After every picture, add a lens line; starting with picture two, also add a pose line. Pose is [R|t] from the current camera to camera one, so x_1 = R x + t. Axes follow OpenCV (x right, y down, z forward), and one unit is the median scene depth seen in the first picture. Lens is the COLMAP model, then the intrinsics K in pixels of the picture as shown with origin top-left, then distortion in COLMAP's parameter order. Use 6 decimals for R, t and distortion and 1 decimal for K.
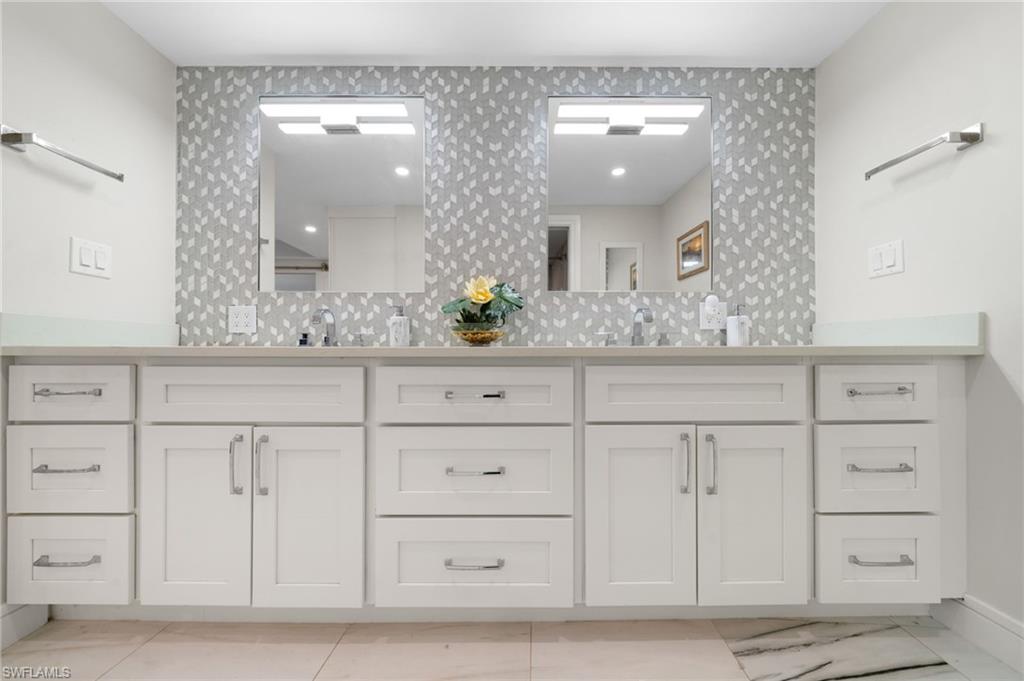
lens RADIAL K [[387.2, 0, 511.9], [0, 387.2, 333.6], [0, 0, 1]] dist [-0.008099, -0.000157]
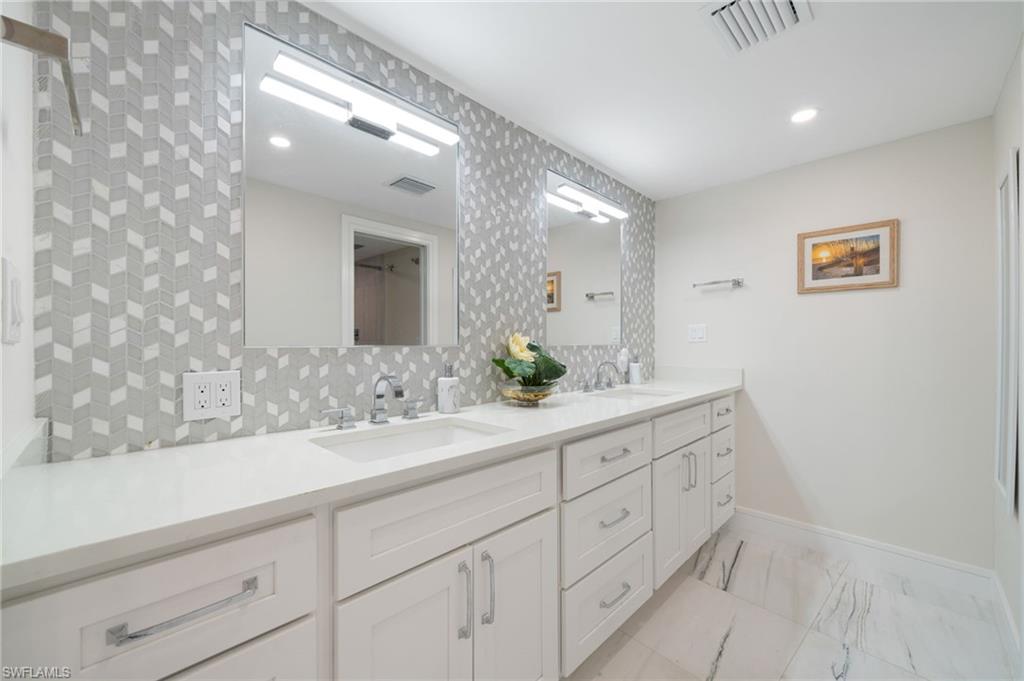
lens RADIAL K [[426.2, 0, 508.4], [0, 426.2, 335.0], [0, 0, 1]] dist [-0.011068, 0.000489]
pose [[0.682089, 0.010480, 0.731195, -0.863084], [-0.013539, 0.999907, -0.001702, -0.131728], [-0.731144, -0.008739, 0.682167, 0.241576]]
